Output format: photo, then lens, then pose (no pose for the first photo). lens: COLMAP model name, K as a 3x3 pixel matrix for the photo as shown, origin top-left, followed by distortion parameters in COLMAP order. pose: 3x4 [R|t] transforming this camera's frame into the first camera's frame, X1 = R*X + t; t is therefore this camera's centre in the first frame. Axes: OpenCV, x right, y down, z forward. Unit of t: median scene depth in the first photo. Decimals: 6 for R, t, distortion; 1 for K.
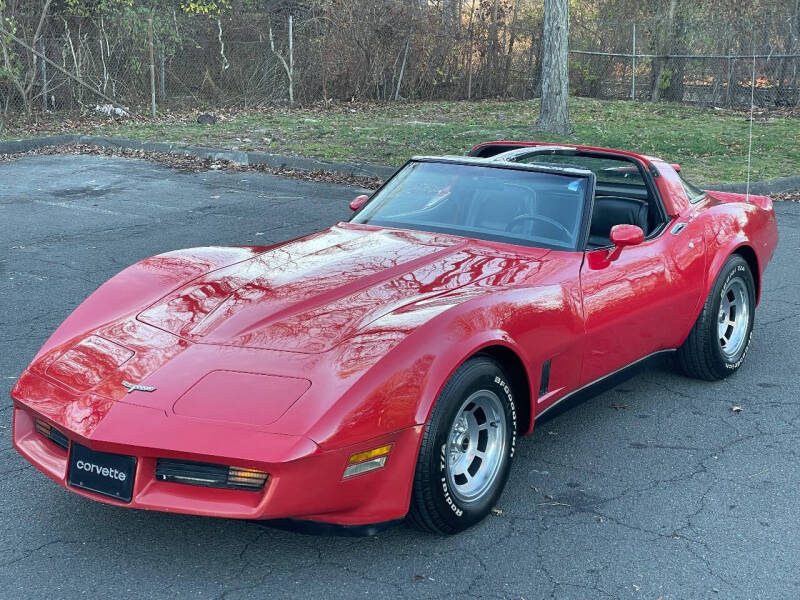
lens RADIAL K [[1324.3, 0, 385.9], [0, 1324.3, 287.4], [0, 0, 1]] dist [0.174849, -0.245105]
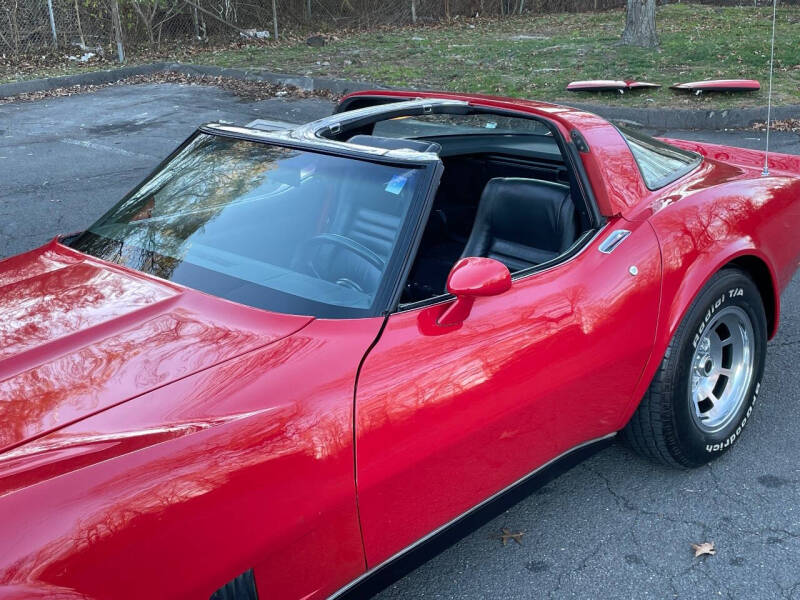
lens RADIAL K [[1053.2, 0, 417.7], [0, 1053.2, 285.3], [0, 0, 1]] dist [0.105974, -0.144084]
pose [[0.989251, 0.000874, -0.146223, 0.198825], [0.015254, 0.993909, 0.109142, -0.076083], [0.145428, -0.110199, 0.983213, 0.515263]]
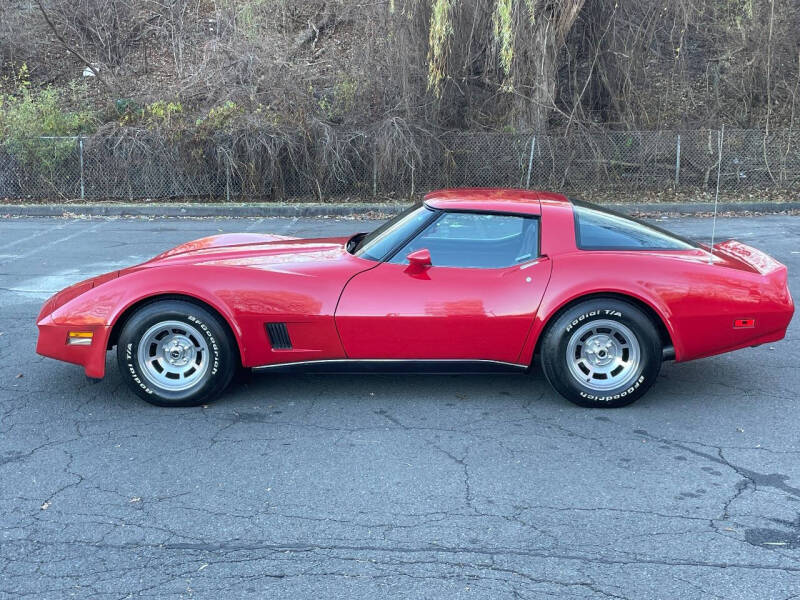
lens RADIAL K [[1052.2, 0, 404.0], [0, 1052.2, 300.5], [0, 0, 1]] dist [0.134340, -0.263088]
pose [[0.542096, 0.142181, -0.828201, 0.929307], [-0.166092, 0.984267, 0.060258, -0.050076], [0.823738, 0.104892, 0.557183, 0.381474]]
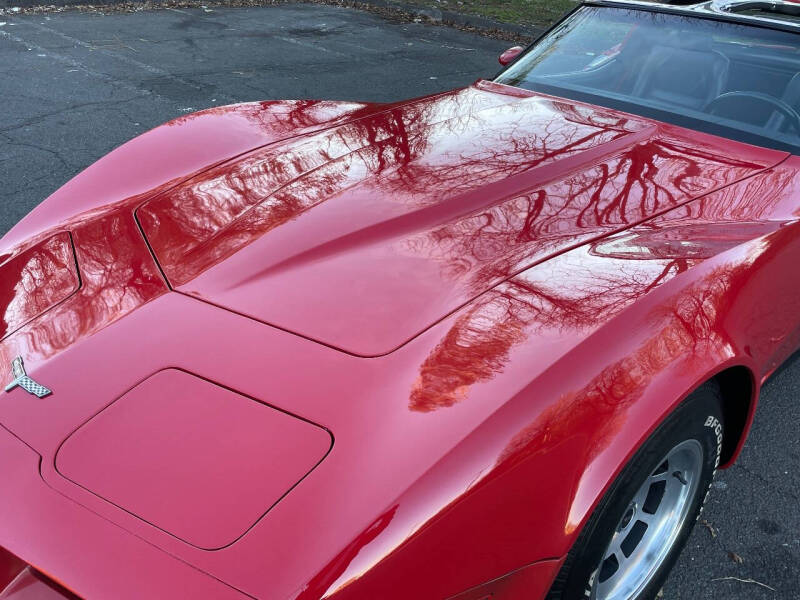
lens RADIAL K [[720.1, 0, 400.0], [0, 720.1, 300.0], [0, 0, 1]] dist [0.075942, -0.100147]
pose [[0.980051, 0.134109, -0.146681, -0.001144], [-0.091404, 0.959483, 0.266529, -0.032867], [0.176482, -0.247805, 0.952600, 0.530405]]
